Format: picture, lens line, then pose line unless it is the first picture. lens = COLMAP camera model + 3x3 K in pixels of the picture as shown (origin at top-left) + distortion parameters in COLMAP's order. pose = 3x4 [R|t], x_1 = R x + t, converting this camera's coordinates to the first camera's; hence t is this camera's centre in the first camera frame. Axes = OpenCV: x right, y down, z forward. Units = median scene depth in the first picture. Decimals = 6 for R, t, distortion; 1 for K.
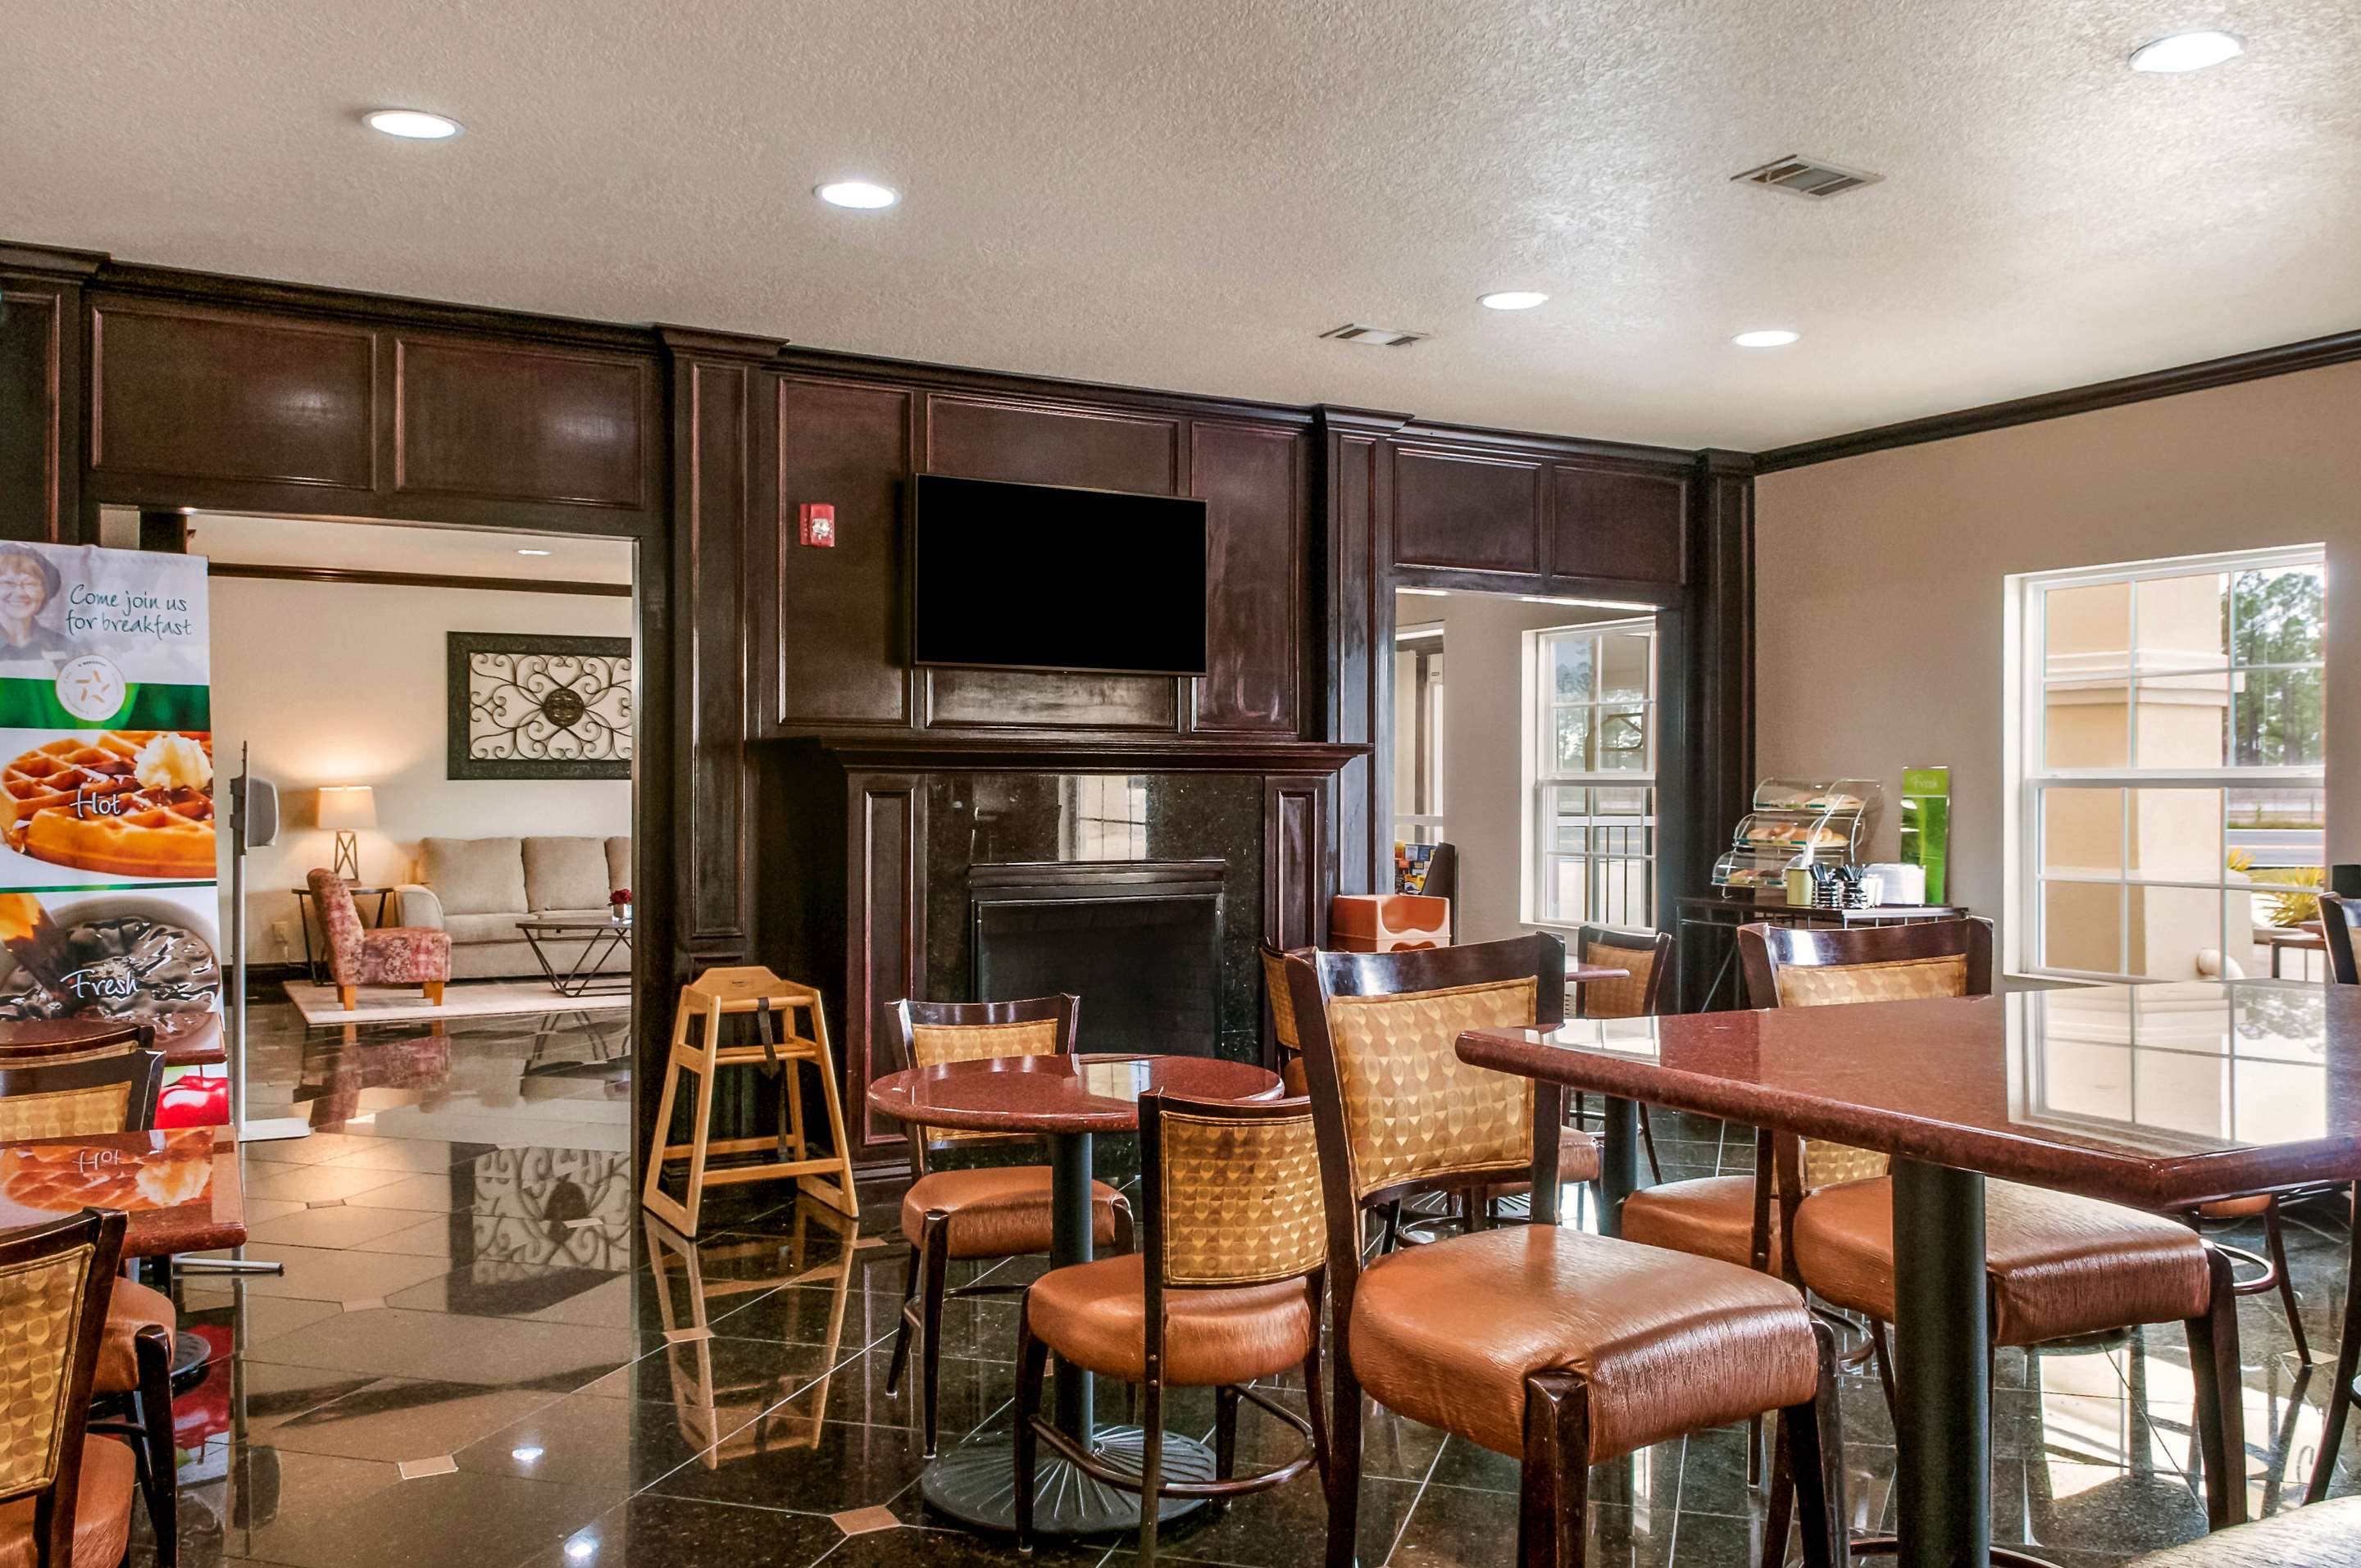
lens RADIAL K [[1693.6, 0, 1199.1], [0, 1693.6, 789.7], [0, 0, 1]] dist [-0.055741, -0.015113]
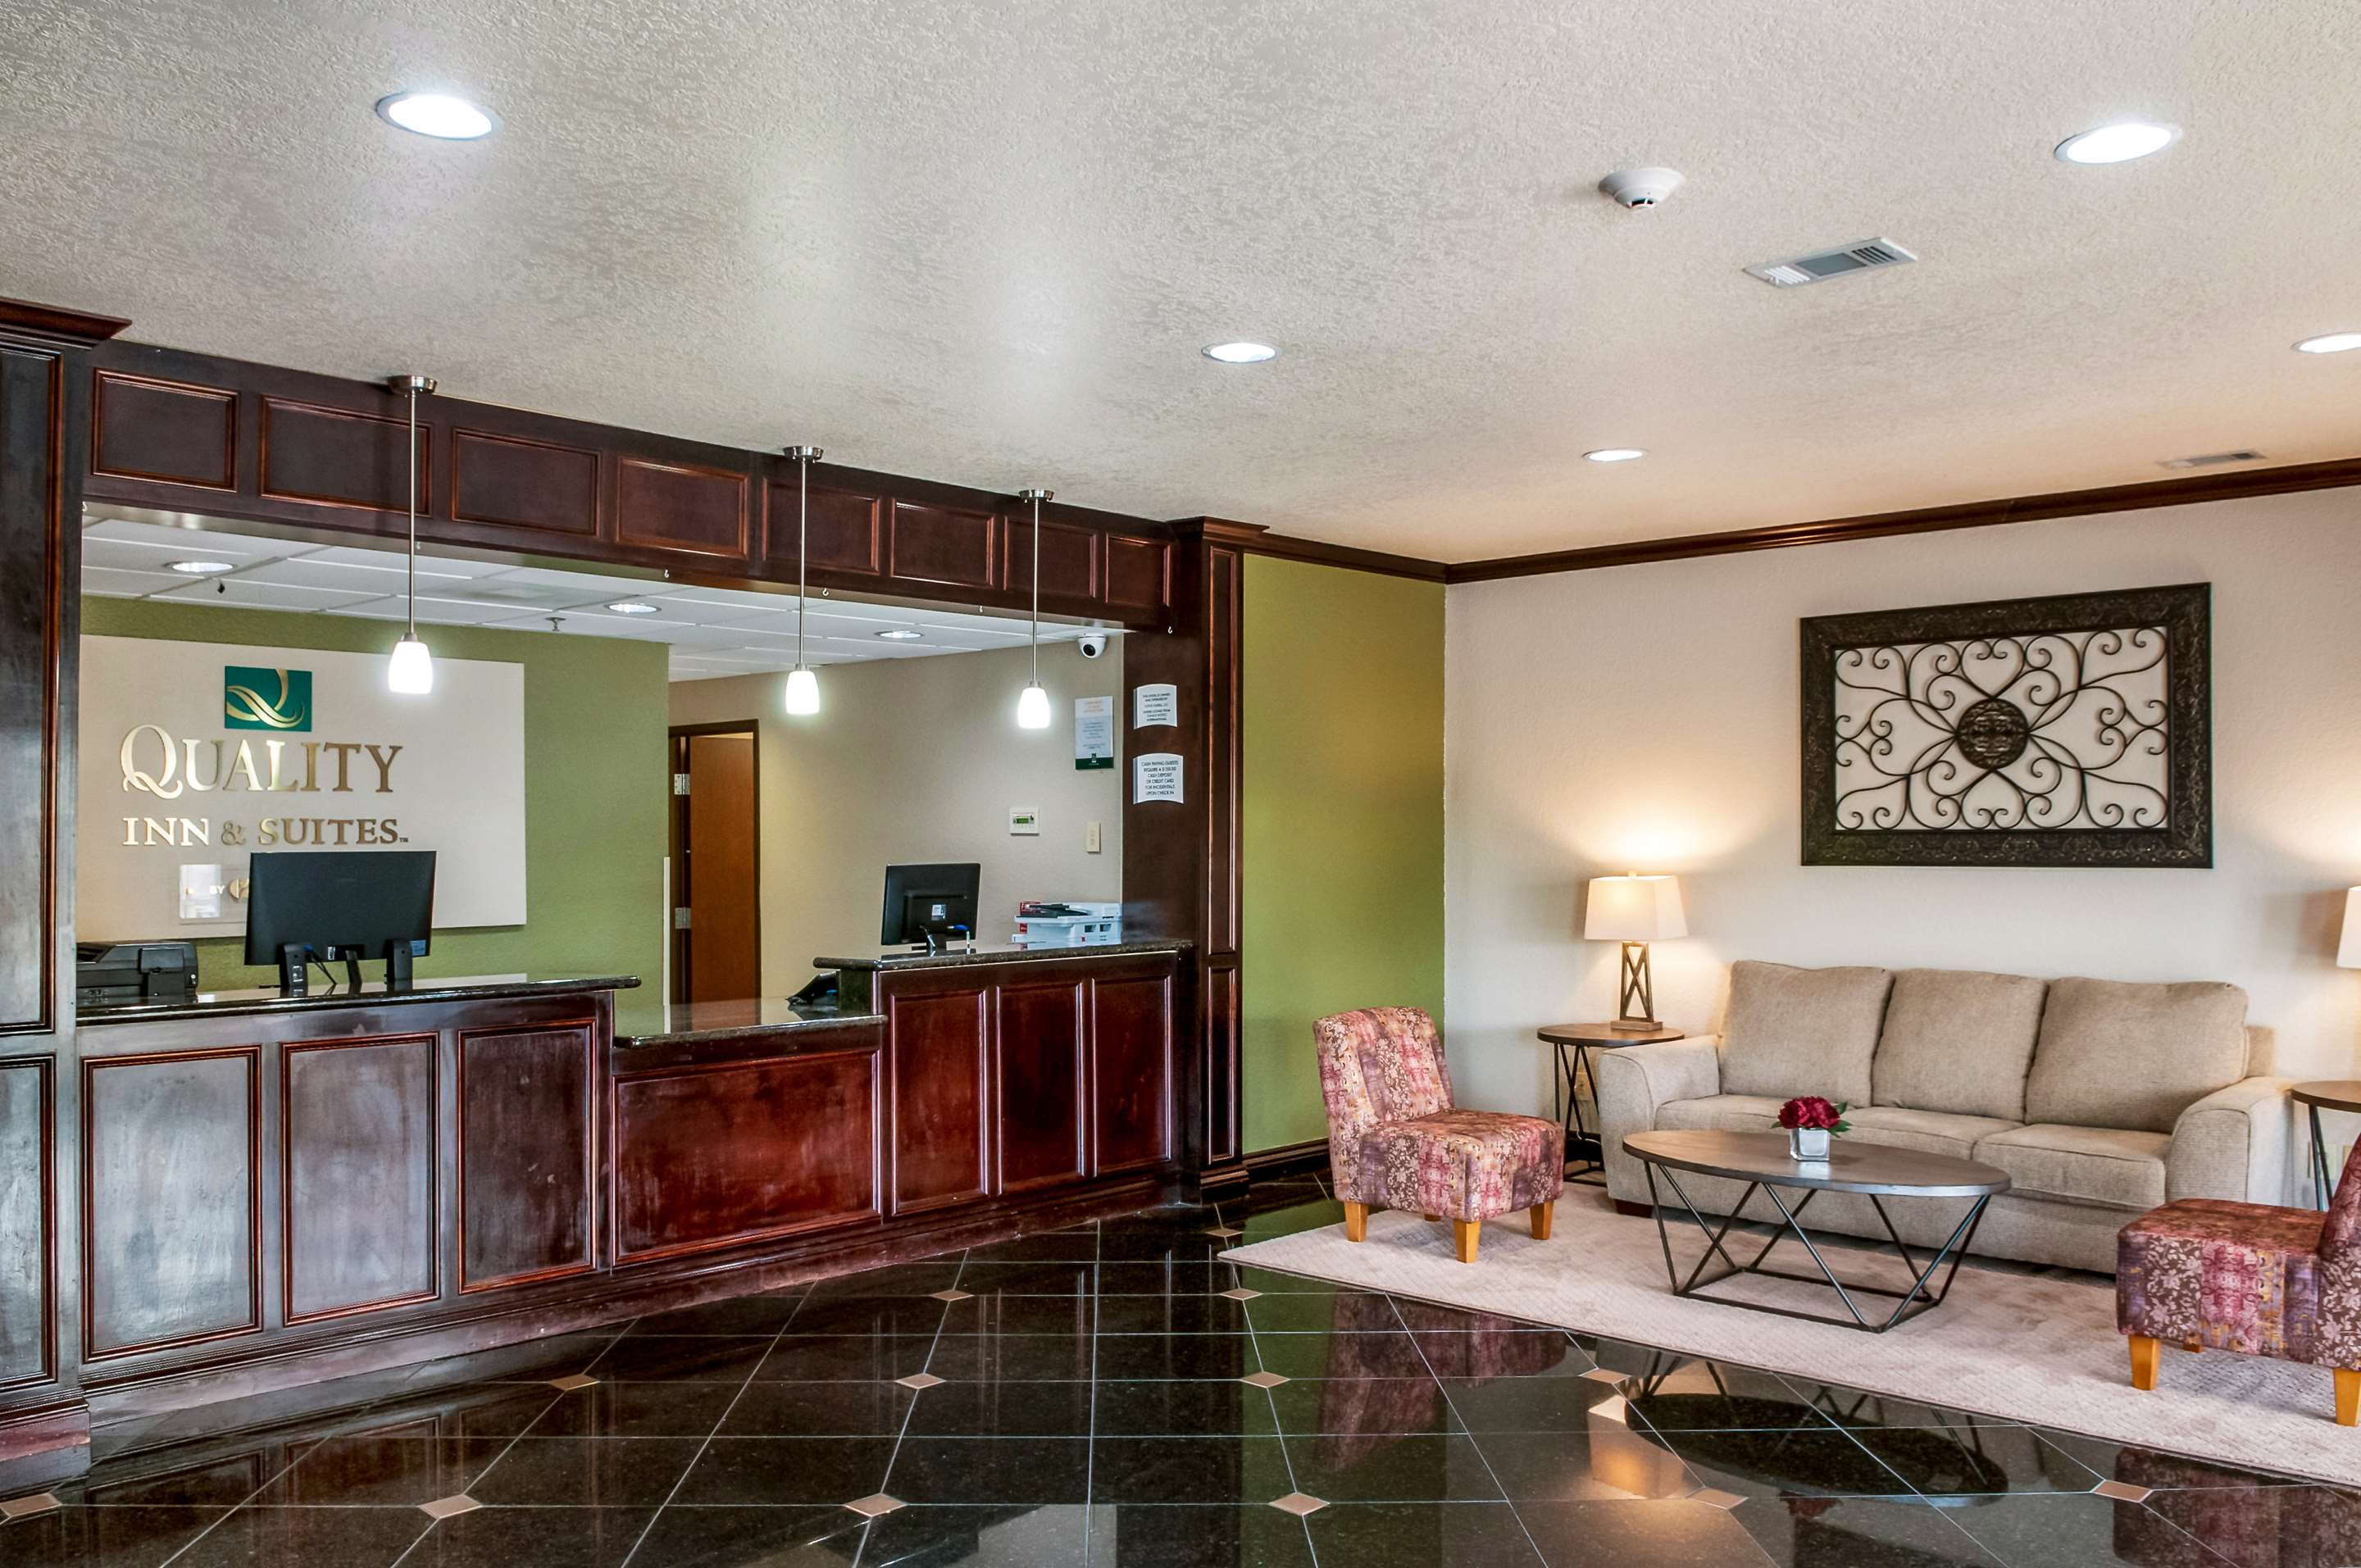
lens RADIAL K [[1753.3, 0, 1200.0], [0, 1753.3, 800.2], [0, 0, 1]] dist [-0.034614, -0.014779]
pose [[0.289057, -0.019164, -0.957120, 0.089853], [0.002035, 0.999810, -0.019404, -0.017299], [0.957310, 0.003661, 0.289041, 0.604395]]
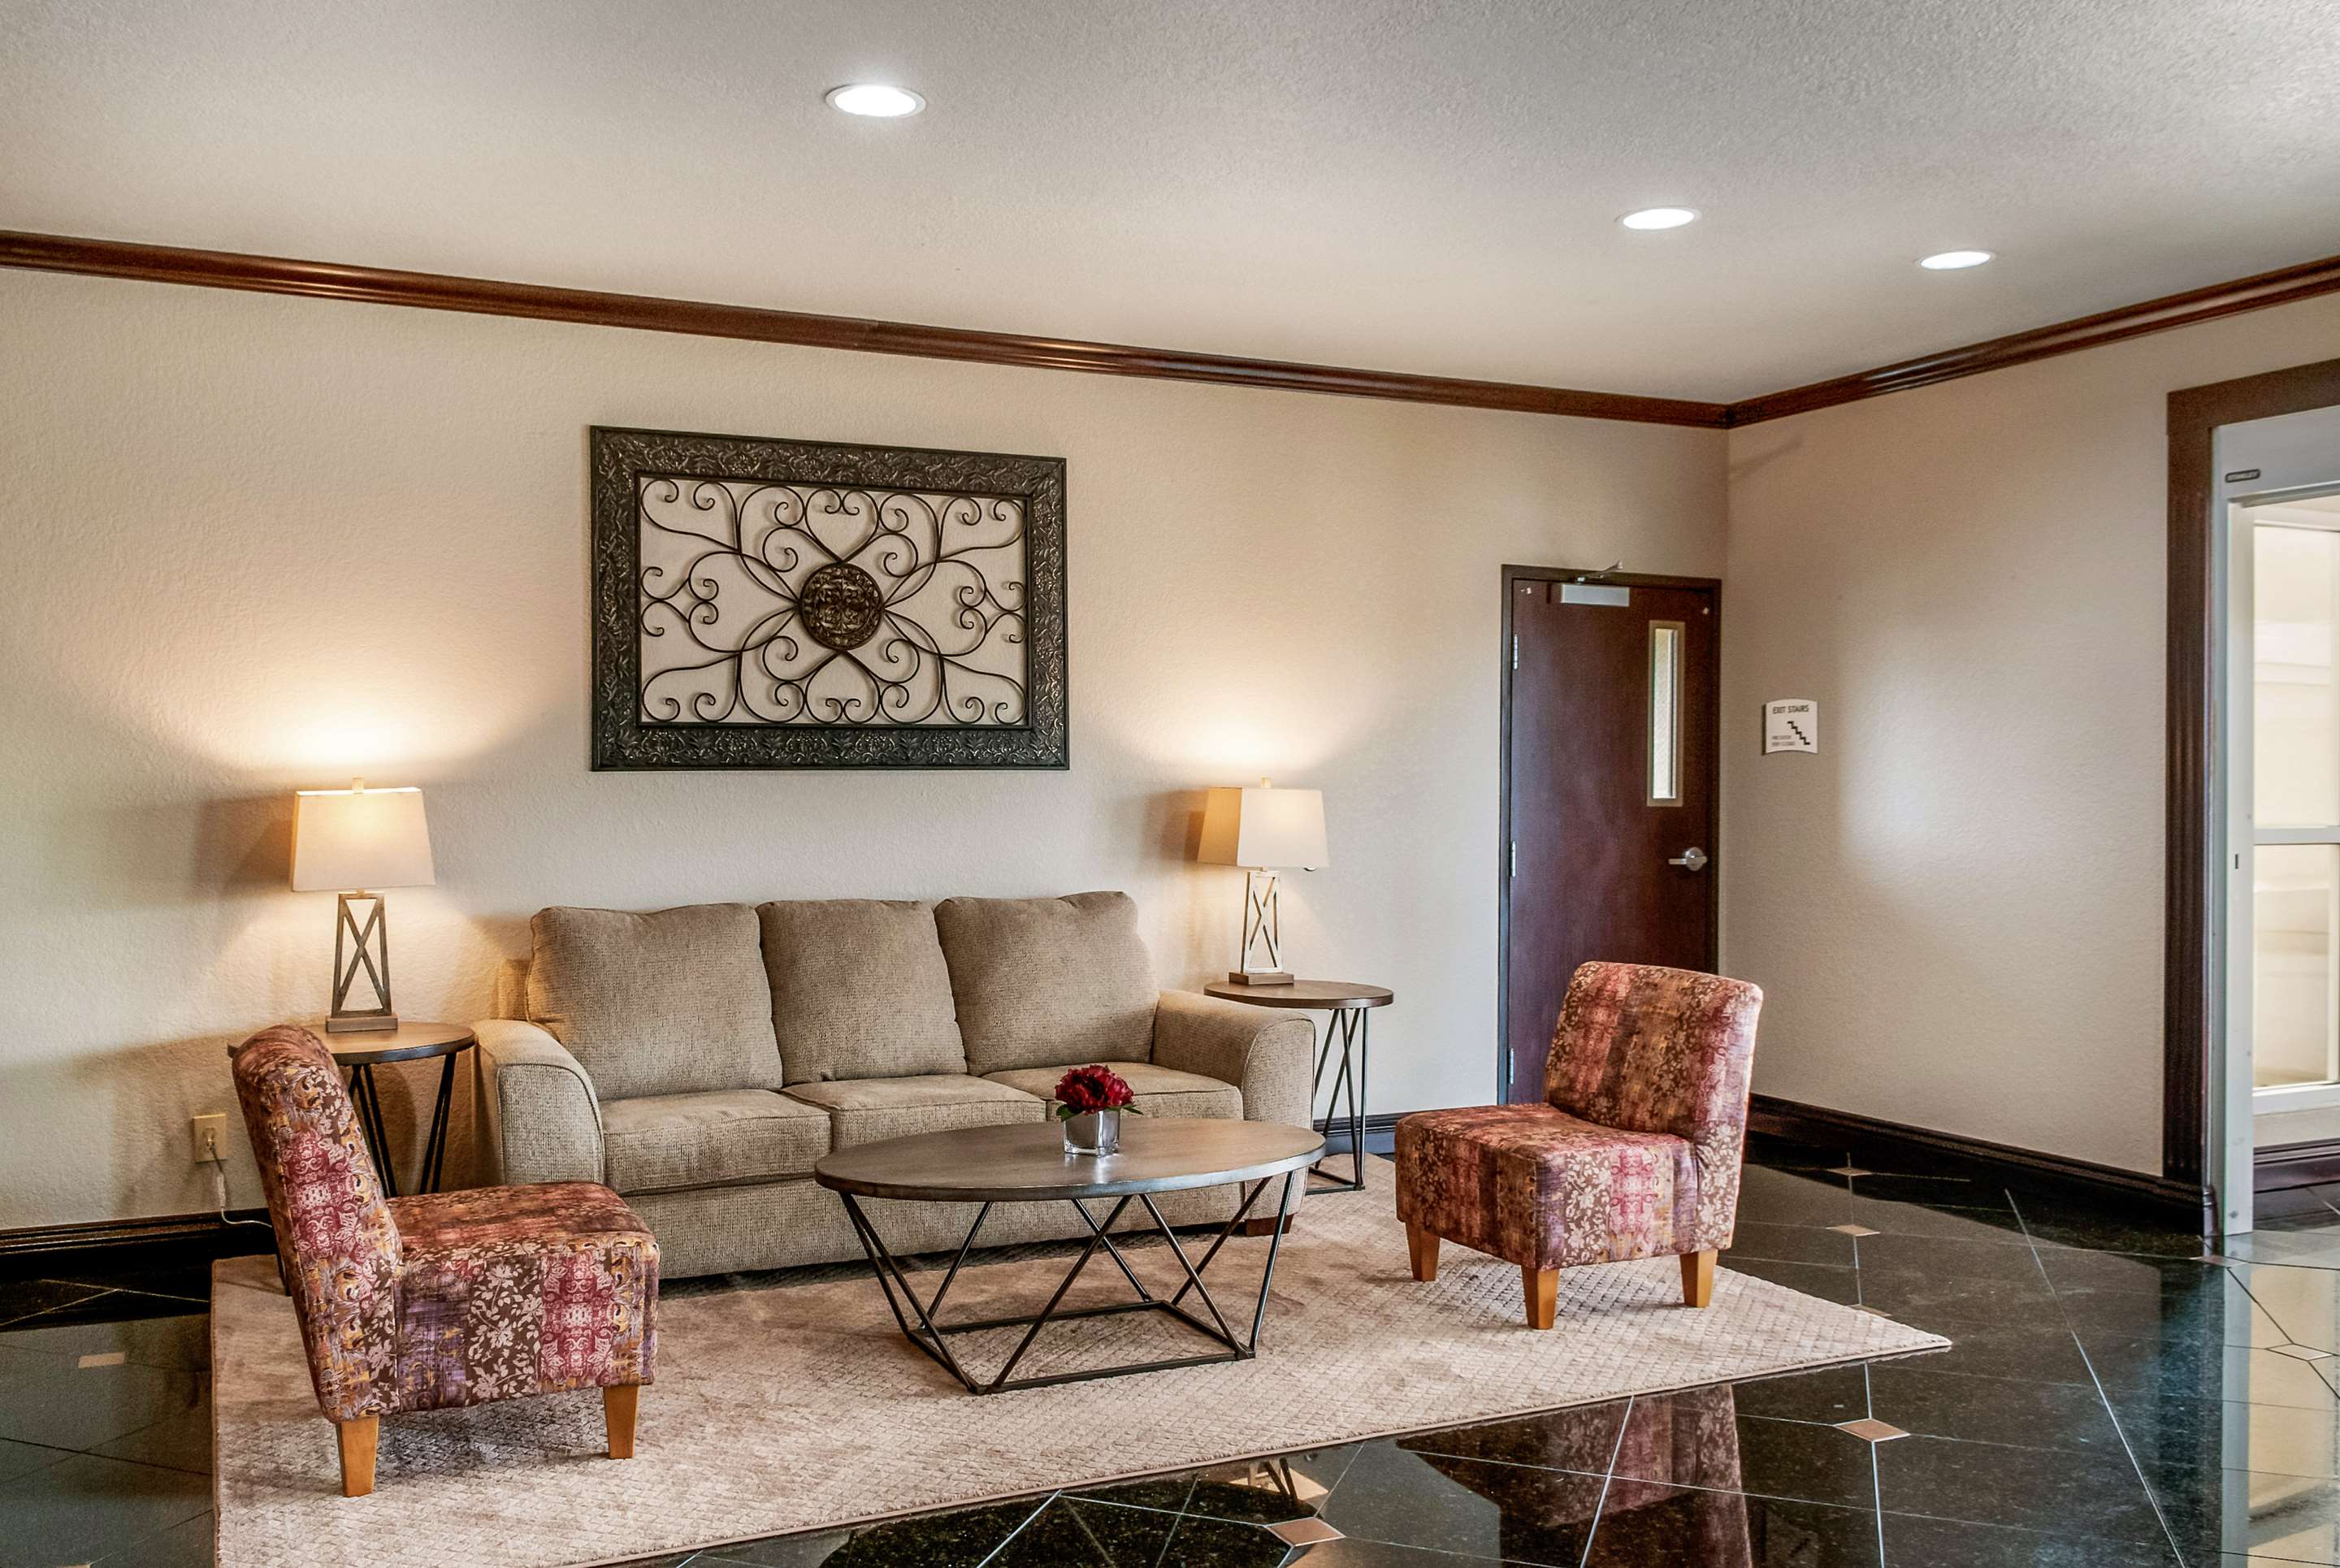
lens RADIAL K [[1845.0, 0, 1022.7], [0, 1845.0, 783.6], [0, 0, 1]] dist [0.004872, 0.000725]
pose [[0.990065, -0.001367, -0.140602, -0.268805], [0.001381, 0.999999, 0.000001, -0.002170], [0.140602, -0.000196, 0.990066, 0.537738]]
